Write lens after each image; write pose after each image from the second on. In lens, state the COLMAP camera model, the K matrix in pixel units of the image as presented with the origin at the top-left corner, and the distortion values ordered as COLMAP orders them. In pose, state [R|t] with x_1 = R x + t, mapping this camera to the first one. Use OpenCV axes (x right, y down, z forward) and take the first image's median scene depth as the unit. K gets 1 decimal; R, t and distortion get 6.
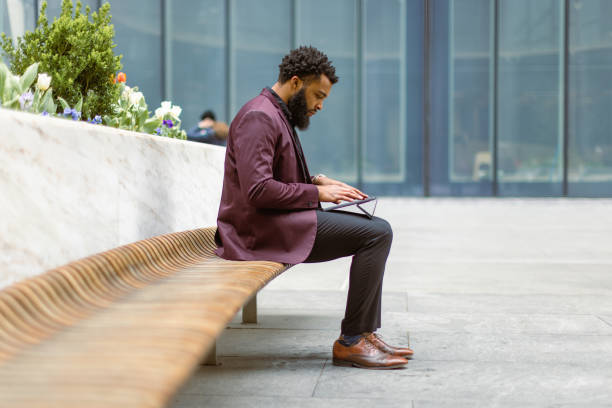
lens RADIAL K [[1070.1, 0, 305.8], [0, 1070.1, 218.4], [0, 0, 1]] dist [0.034916, -0.112670]
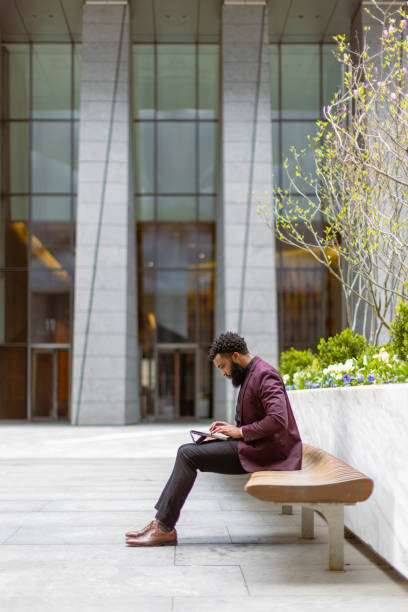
lens RADIAL K [[1089.3, 0, 204.0], [0, 1089.3, 306.0], [0, 0, 1]] dist [0.043984, 0.015446]
pose [[-0.994104, -0.004267, -0.108351, 0.223676], [0.000597, 0.998995, -0.044814, -0.124035], [0.108433, -0.044615, -0.993102, 2.531068]]
